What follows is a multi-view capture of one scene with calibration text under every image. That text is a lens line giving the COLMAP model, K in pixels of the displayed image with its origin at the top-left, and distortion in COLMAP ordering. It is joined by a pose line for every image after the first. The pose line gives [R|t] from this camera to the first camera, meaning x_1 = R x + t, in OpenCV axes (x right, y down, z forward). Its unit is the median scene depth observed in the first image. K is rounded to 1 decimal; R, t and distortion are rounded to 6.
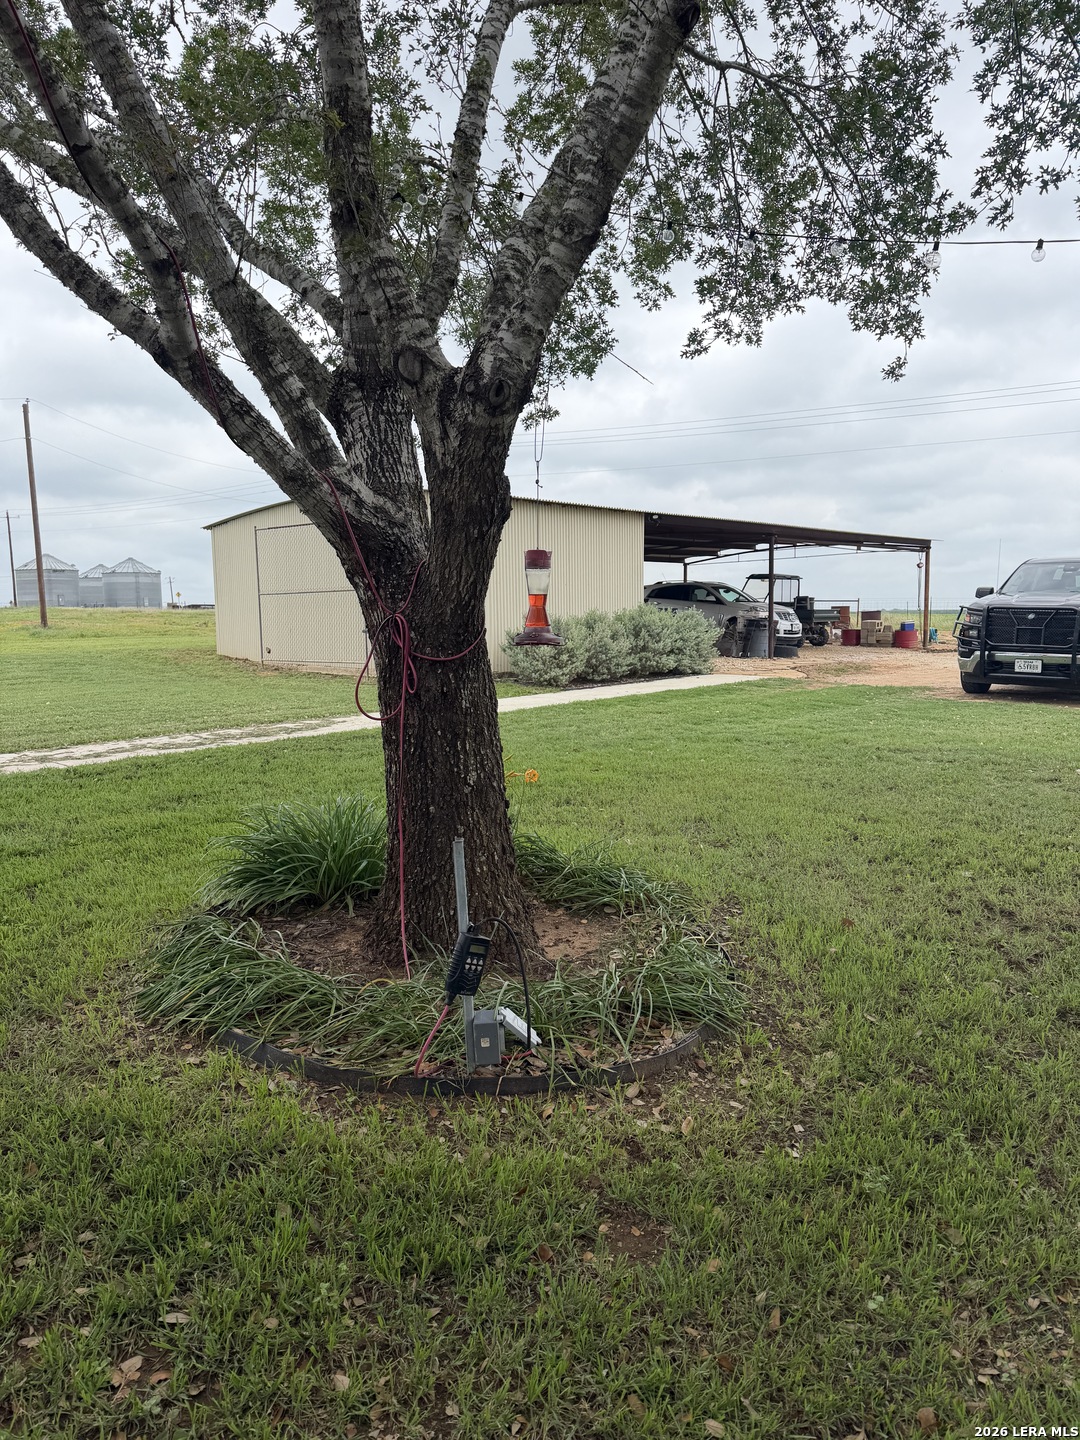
lens RADIAL K [[870.1, 0, 539.0], [0, 870.1, 720.6], [0, 0, 1]] dist [0.002663, 0.000139]
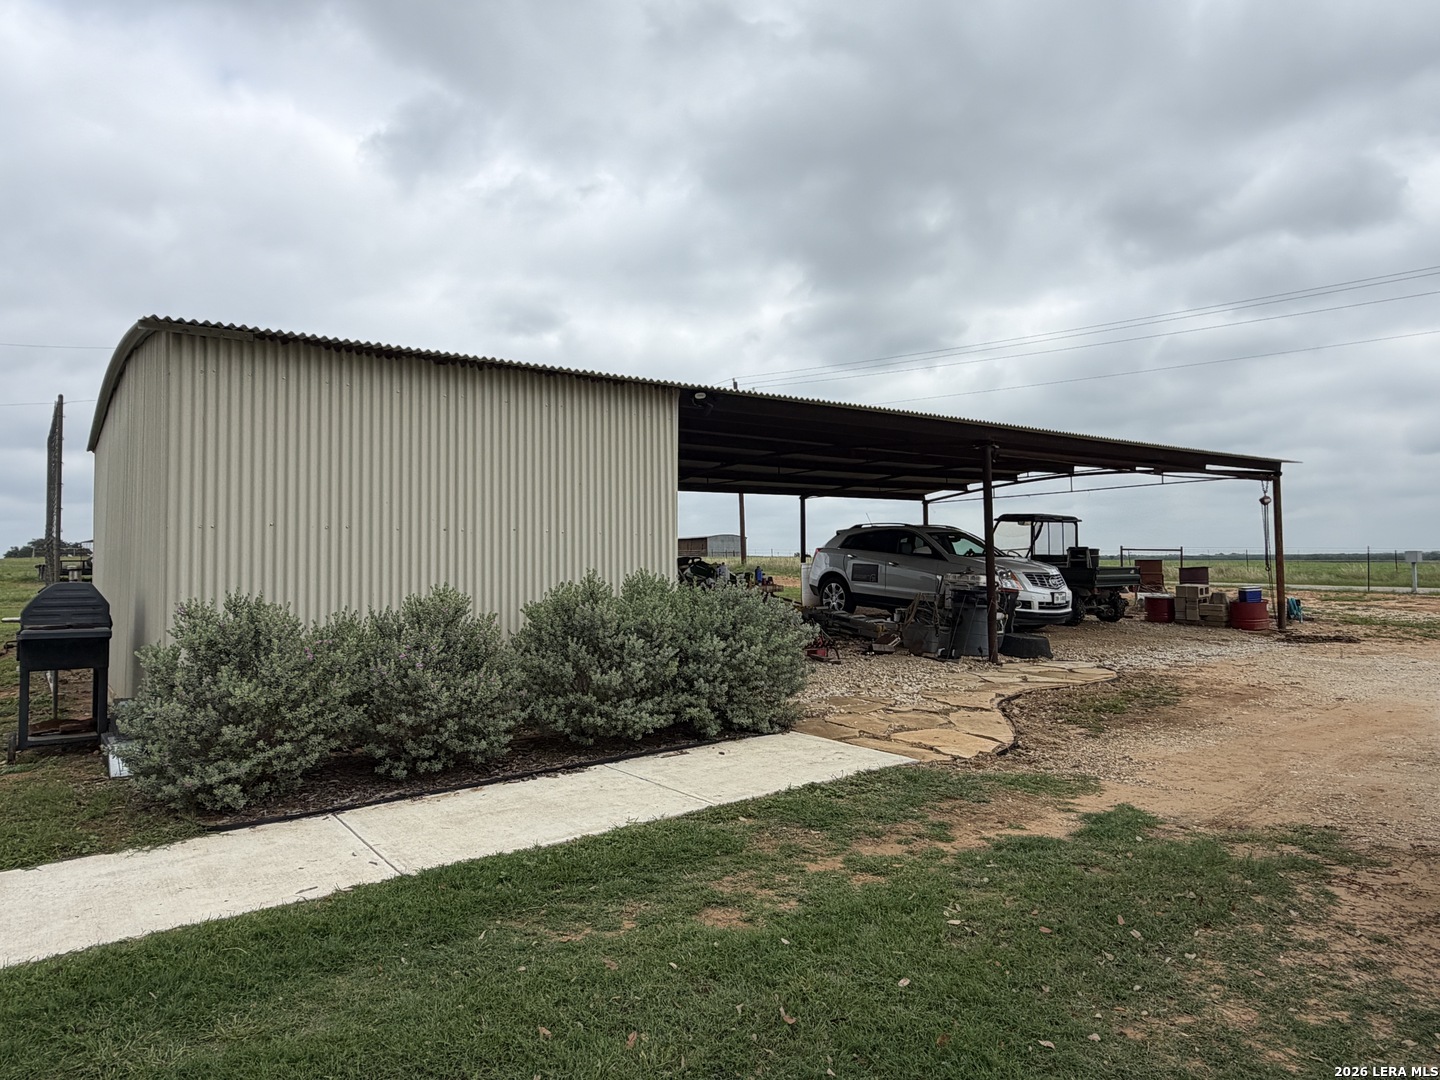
lens RADIAL K [[925.0, 0, 720.5], [0, 925.0, 536.3], [0, 0, 1]] dist [-0.004102, -0.000127]
pose [[0.992353, 0.002811, -0.123398, 0.125693], [-0.020770, 0.989287, -0.144495, -0.046544], [0.121670, 0.145954, 0.981781, 0.291962]]
